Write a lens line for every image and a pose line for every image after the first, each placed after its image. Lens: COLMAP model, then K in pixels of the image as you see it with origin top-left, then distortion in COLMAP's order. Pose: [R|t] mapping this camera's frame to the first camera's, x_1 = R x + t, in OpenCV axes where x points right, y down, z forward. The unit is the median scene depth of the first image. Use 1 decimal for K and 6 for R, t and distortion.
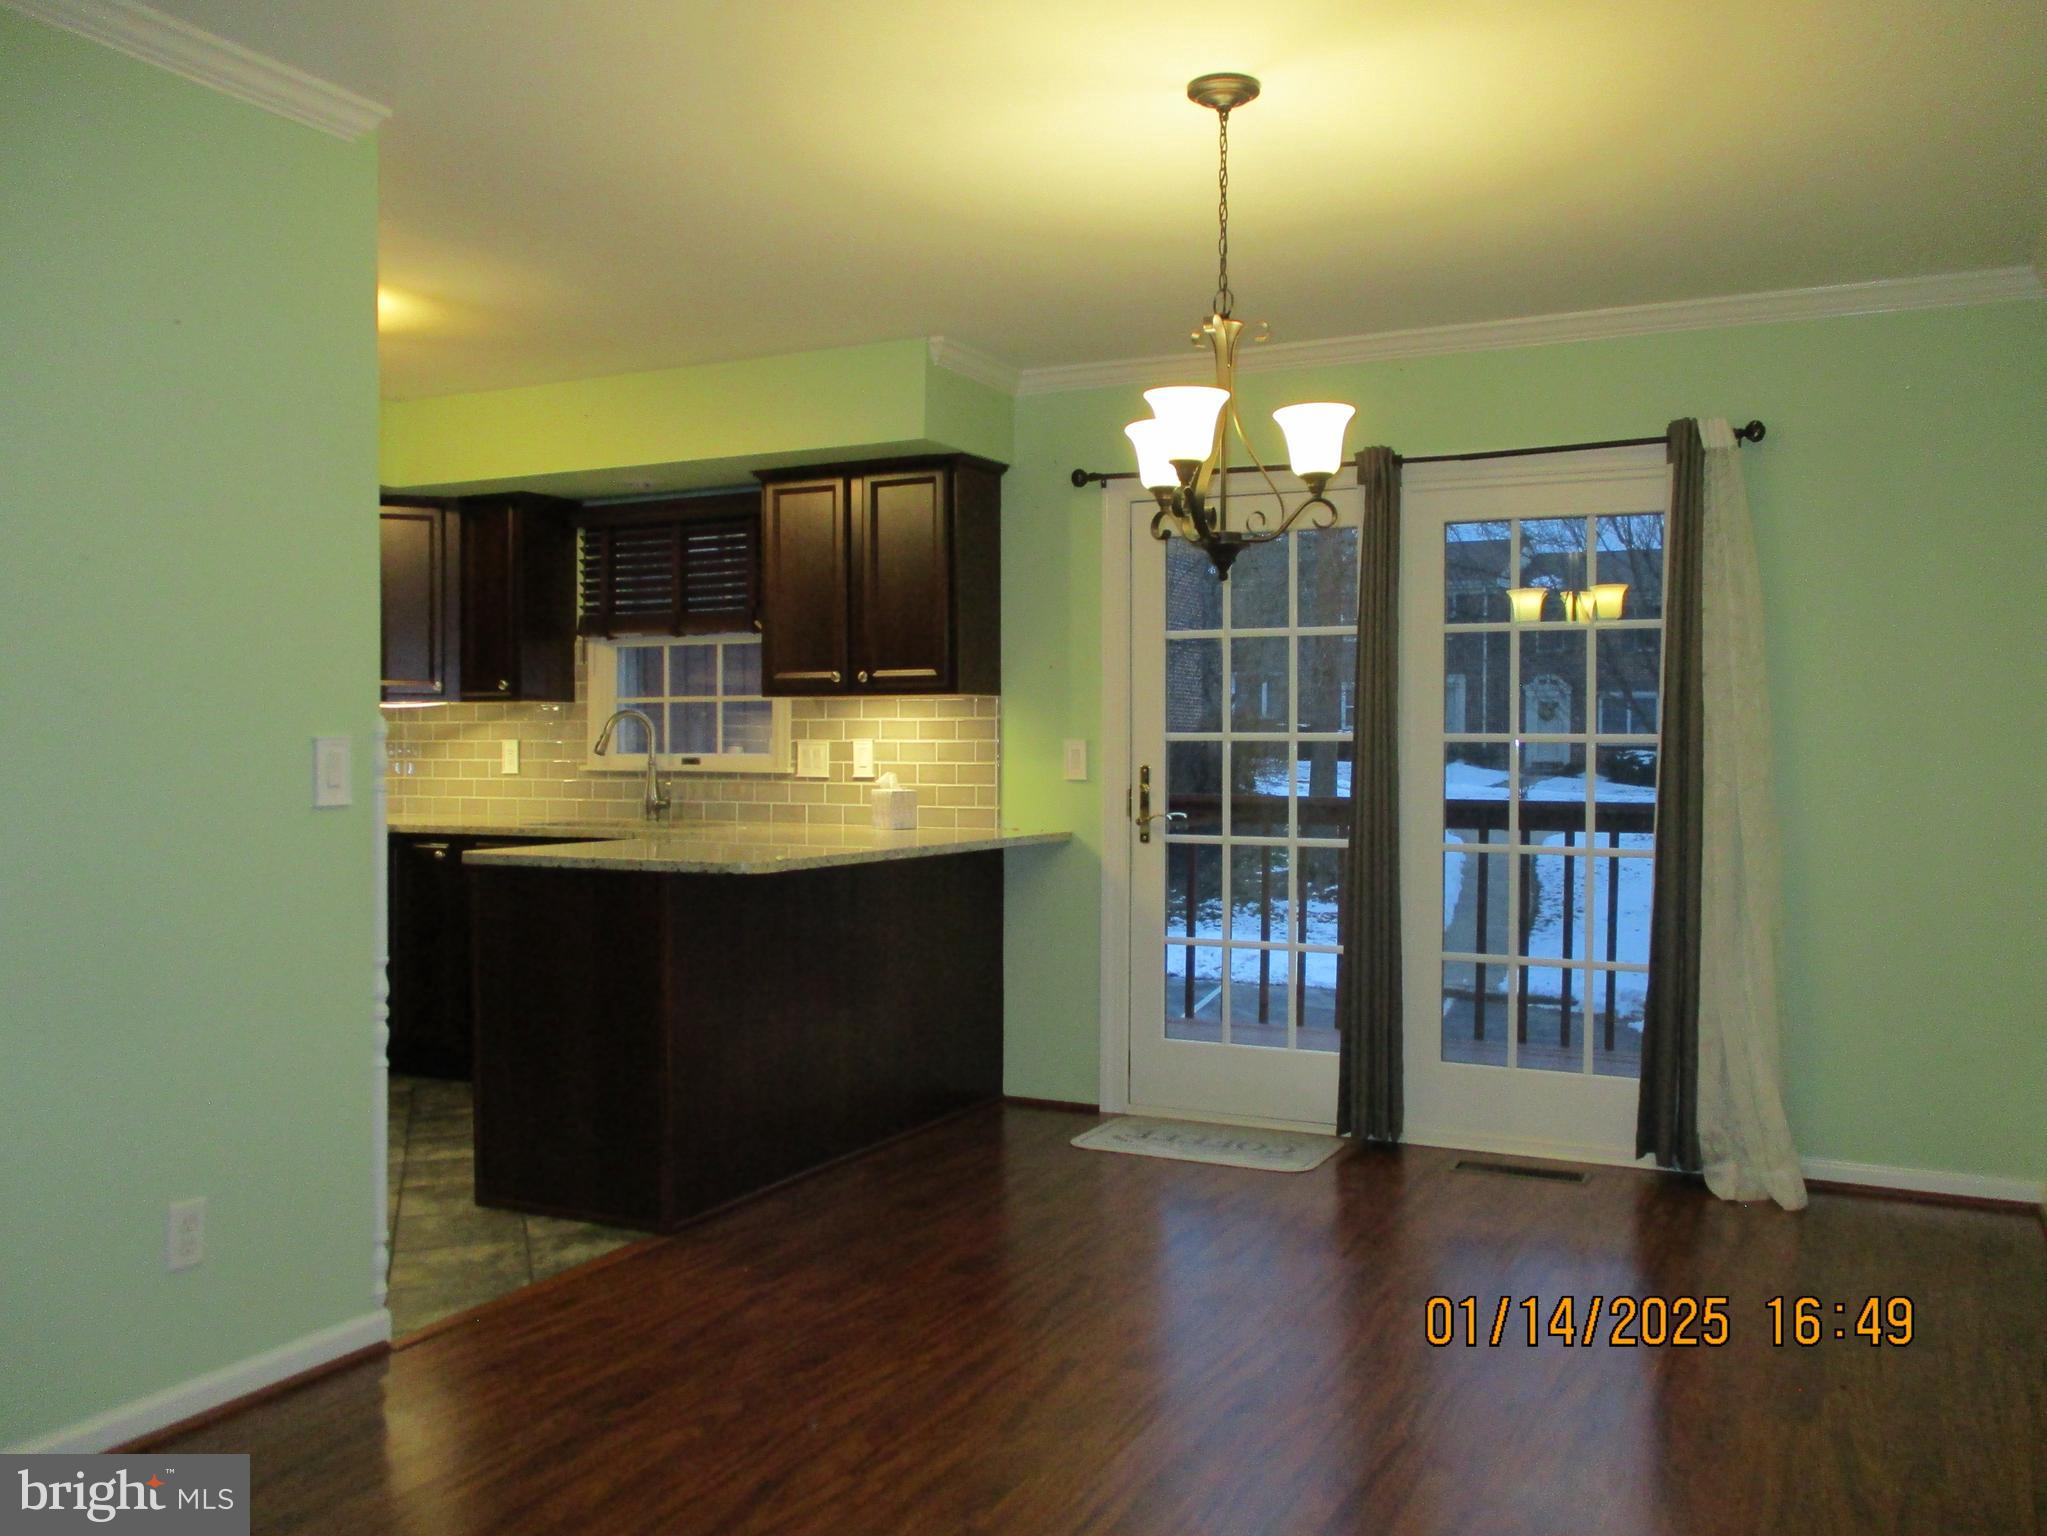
lens RADIAL K [[1686.1, 0, 1042.3], [0, 1686.1, 766.2], [0, 0, 1]] dist [-0.030863, 0.001345]
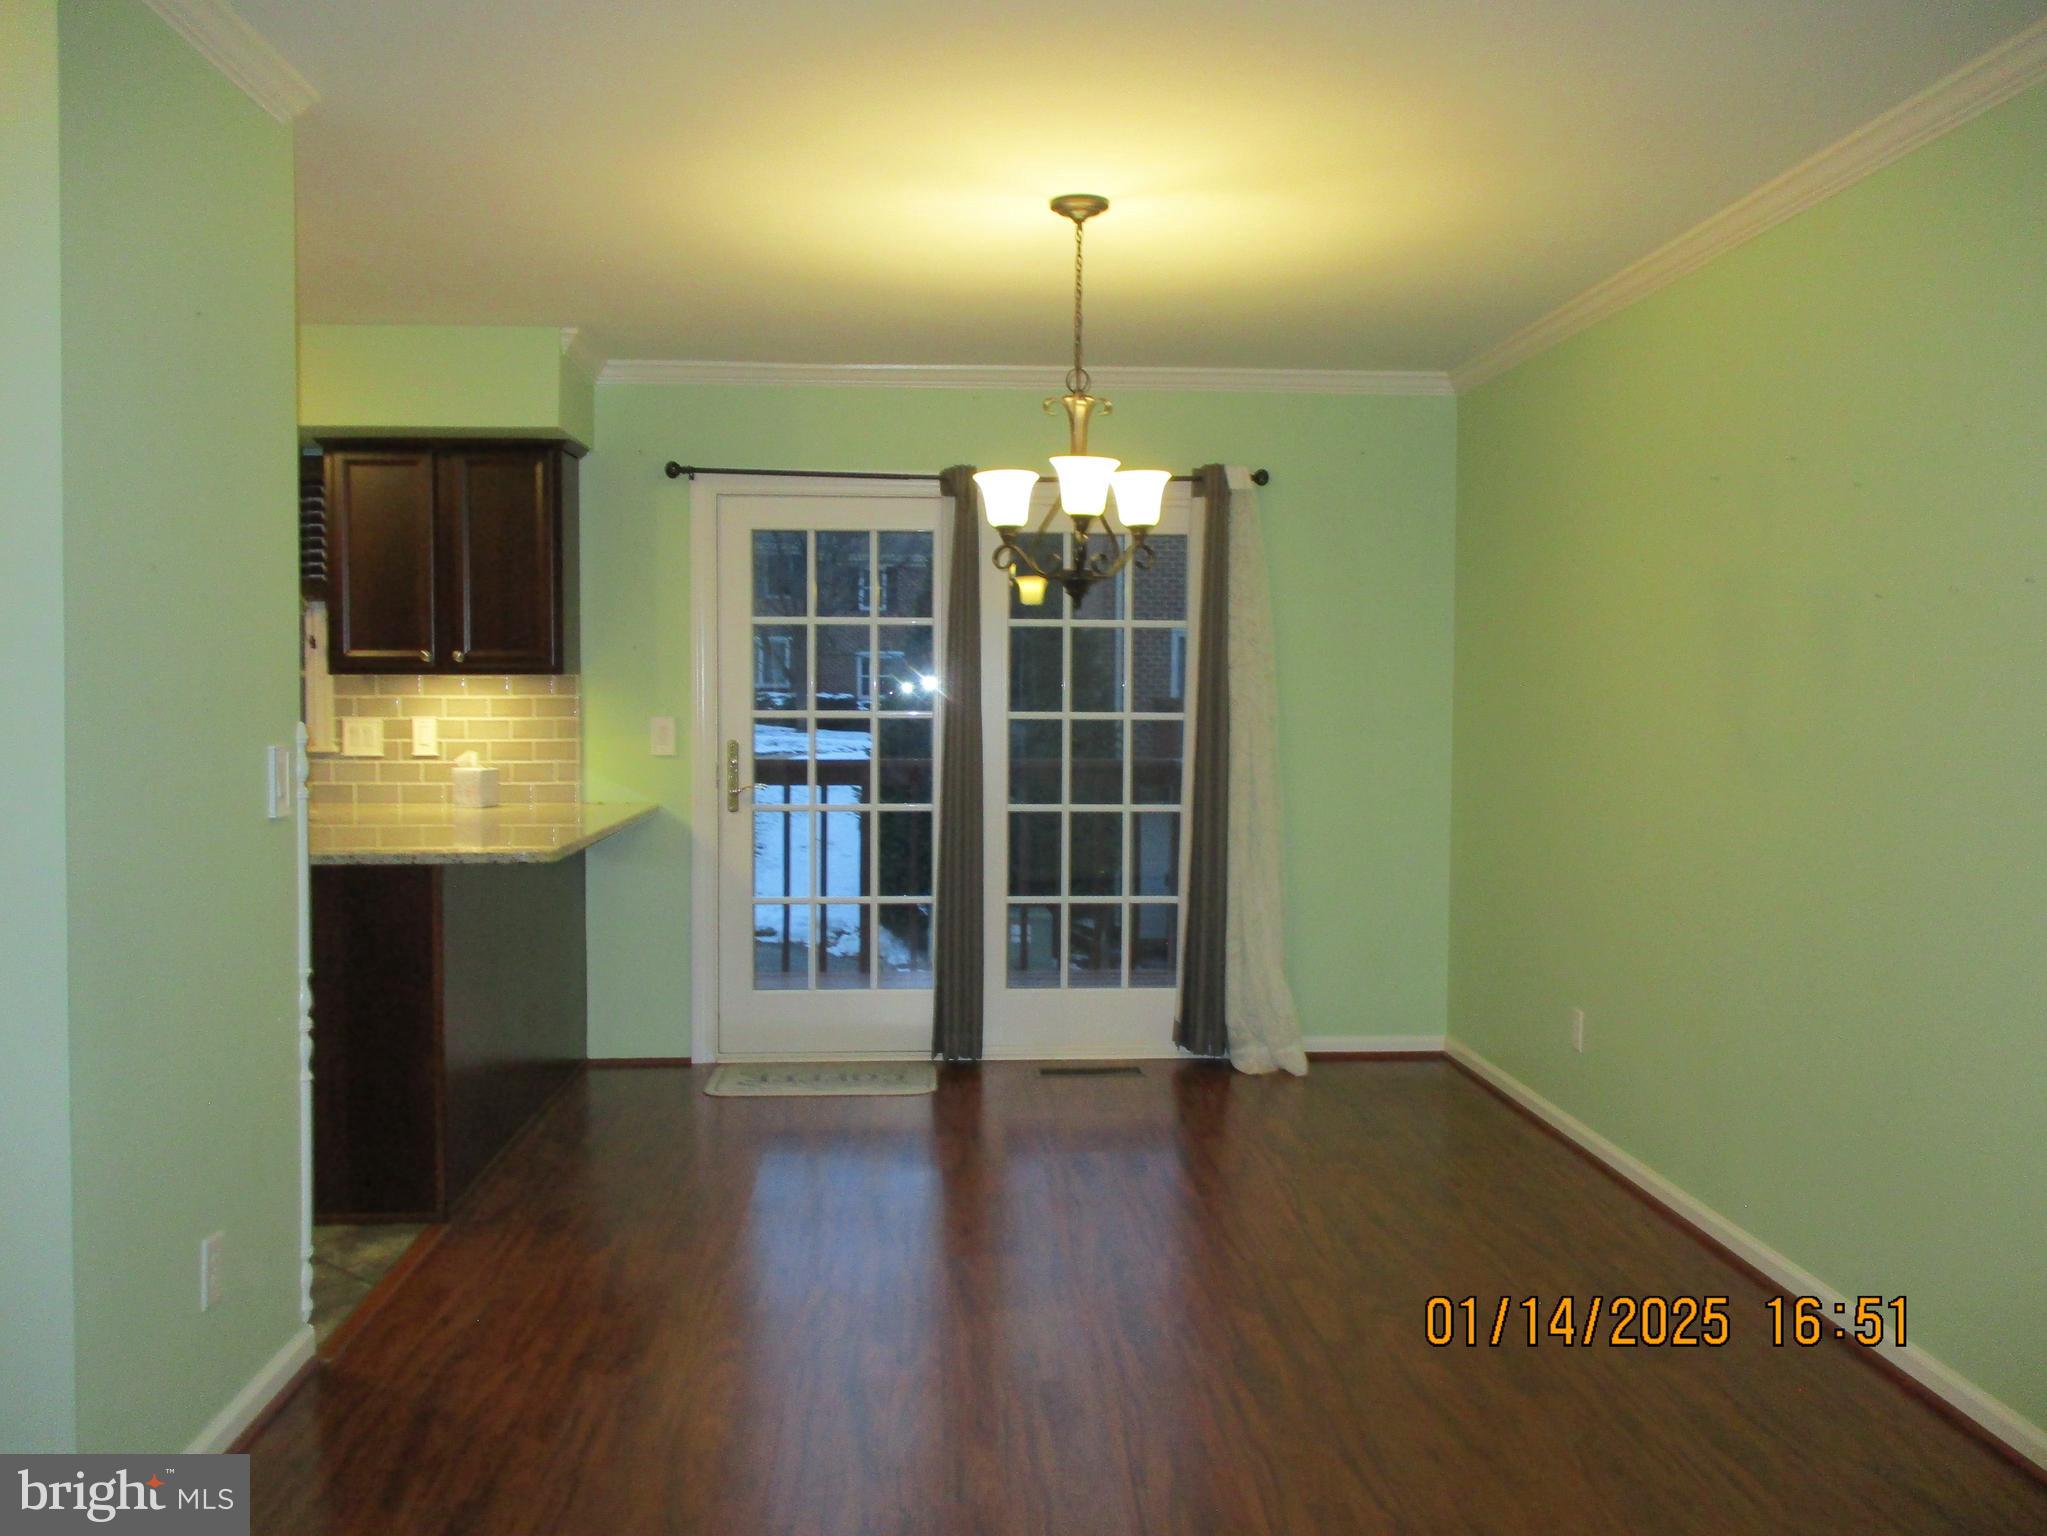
lens RADIAL K [[1686.1, 0, 1042.3], [0, 1686.1, 766.2], [0, 0, 1]] dist [-0.030863, 0.001345]
pose [[0.868339, -0.023603, 0.495410, -0.287505], [0.006051, 0.999297, 0.037003, -0.021900], [-0.495935, -0.029133, 0.867871, -0.033427]]
